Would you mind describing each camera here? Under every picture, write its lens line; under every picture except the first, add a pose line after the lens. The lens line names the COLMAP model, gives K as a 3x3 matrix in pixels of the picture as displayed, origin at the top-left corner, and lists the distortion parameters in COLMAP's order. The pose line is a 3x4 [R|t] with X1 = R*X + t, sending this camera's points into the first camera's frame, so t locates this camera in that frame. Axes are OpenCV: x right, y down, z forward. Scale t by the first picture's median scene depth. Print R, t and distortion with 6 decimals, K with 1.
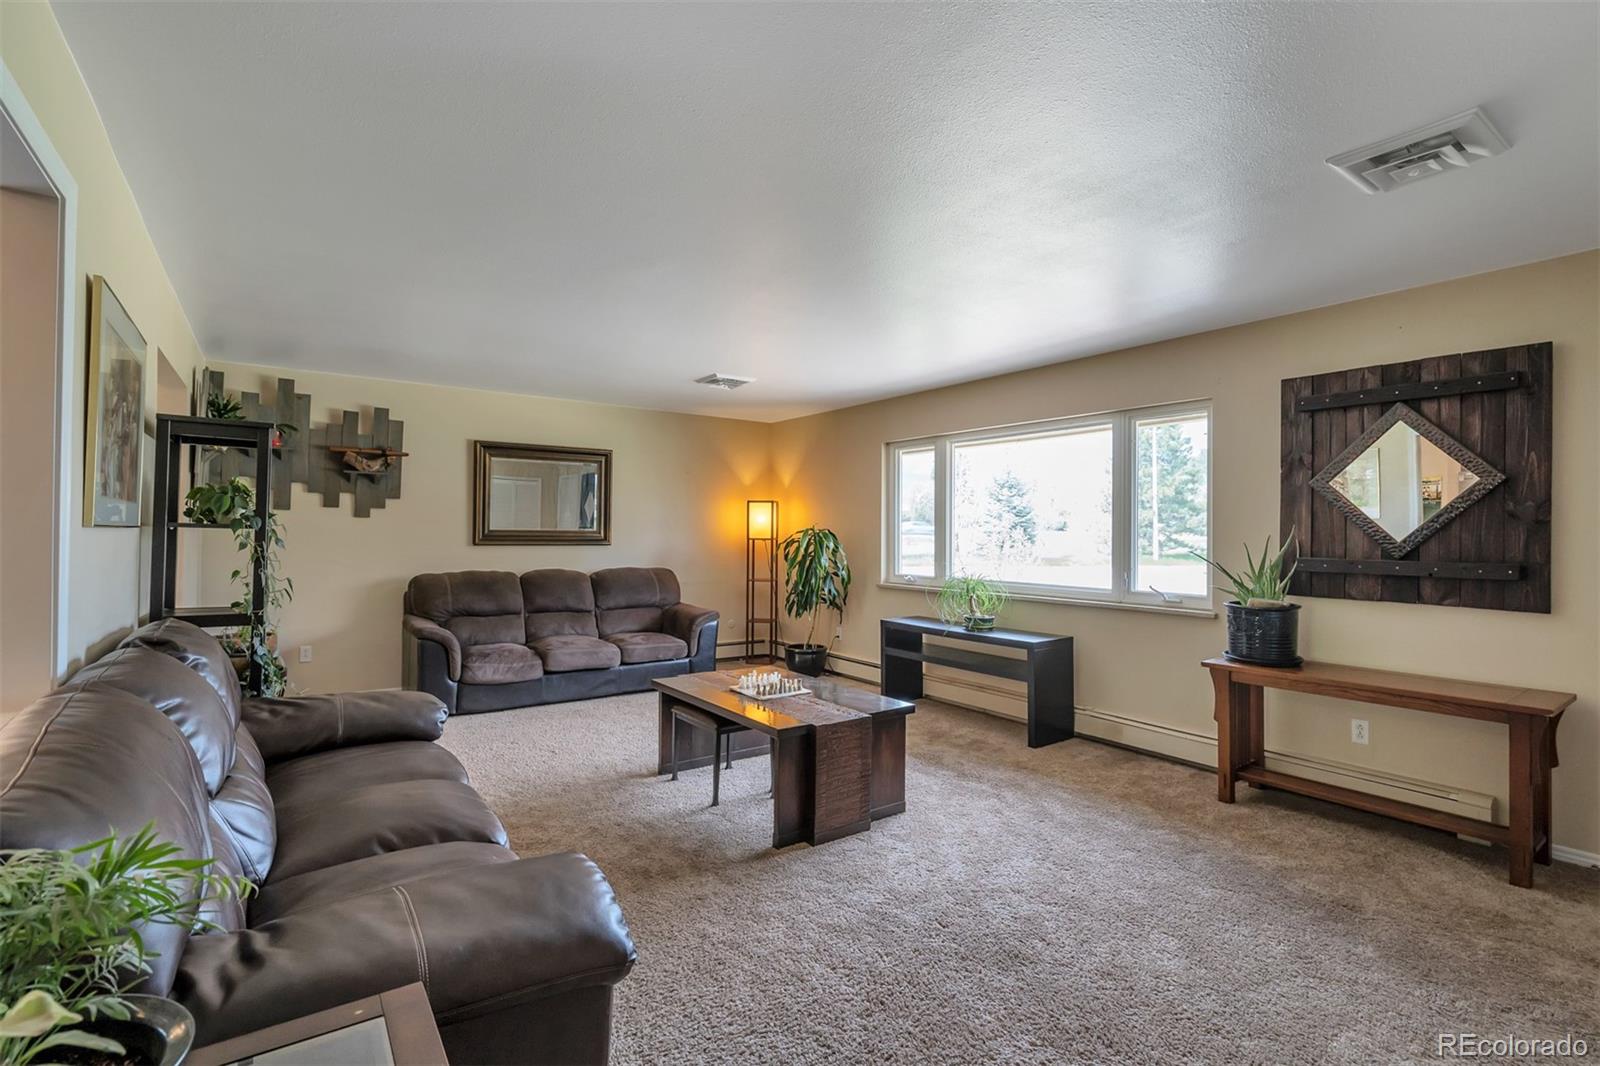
lens RADIAL K [[747.4, 0, 793.2], [0, 747.4, 522.1], [0, 0, 1]] dist [-0.003866, 0.000172]
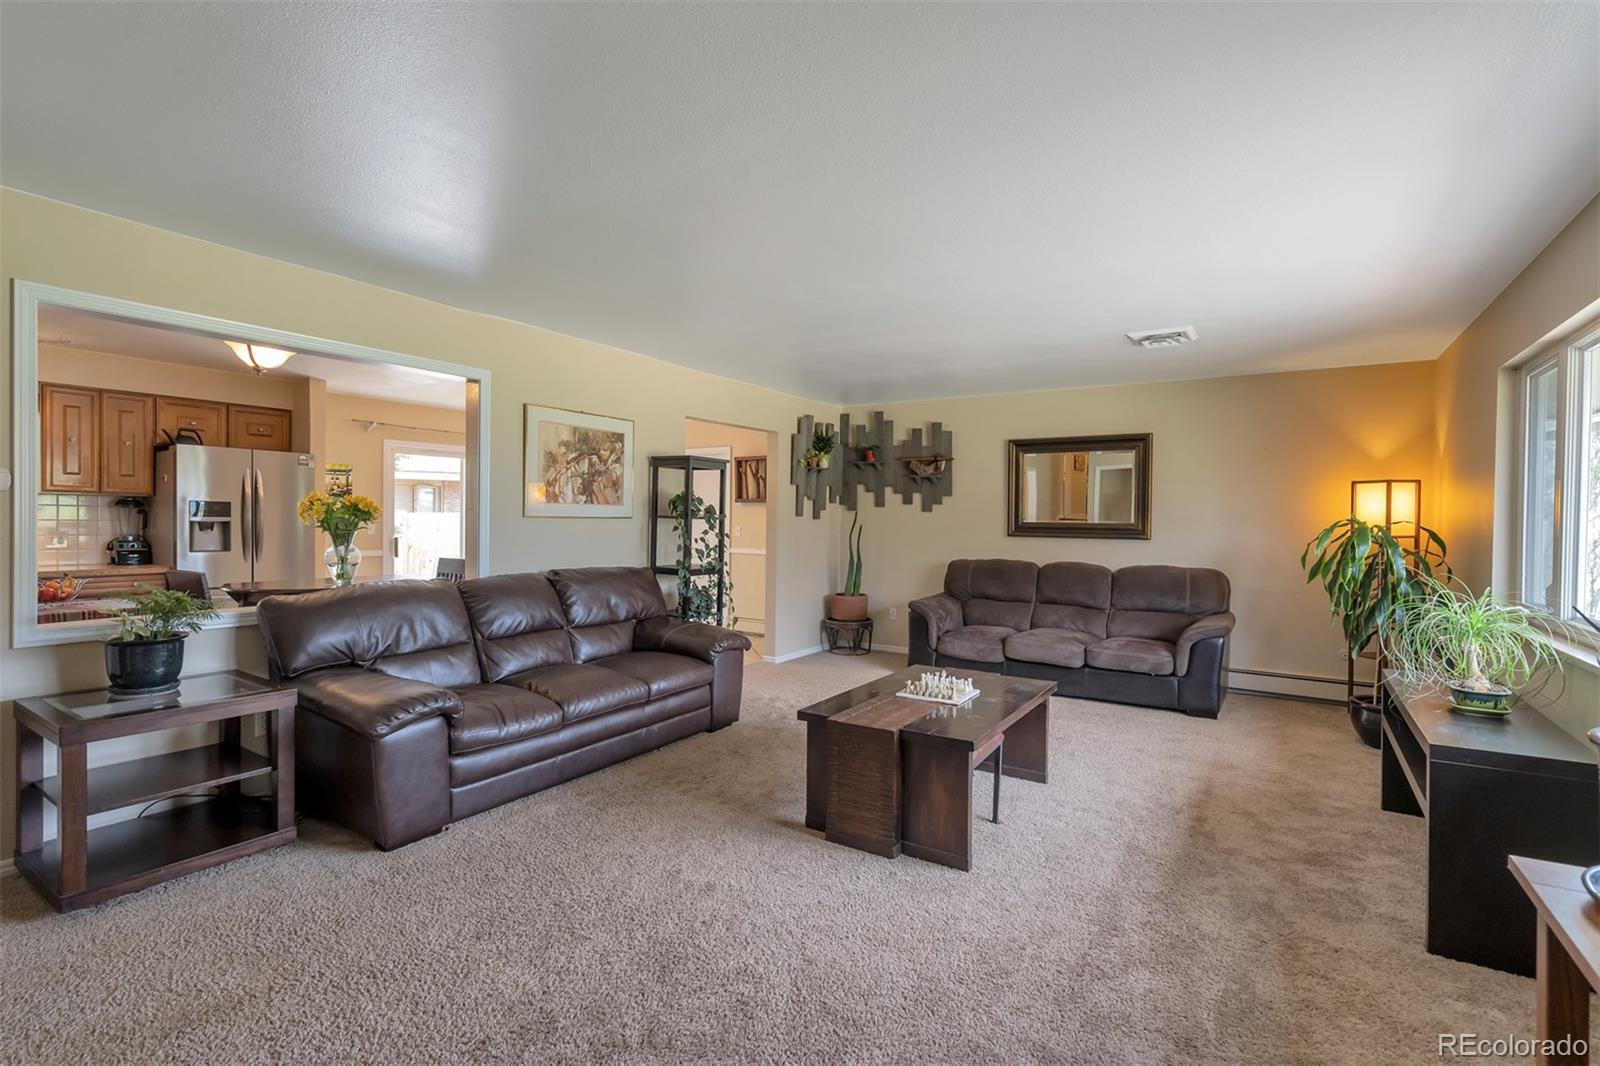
lens RADIAL K [[747.4, 0, 802.5], [0, 747.4, 530.0], [0, 0, 1]] dist [-0.003866, 0.000172]
pose [[0.367105, 0.010439, -0.930121, 0.504670], [0.003023, 0.999918, 0.012415, 0.007916], [0.930175, -0.007369, 0.367044, 0.336066]]
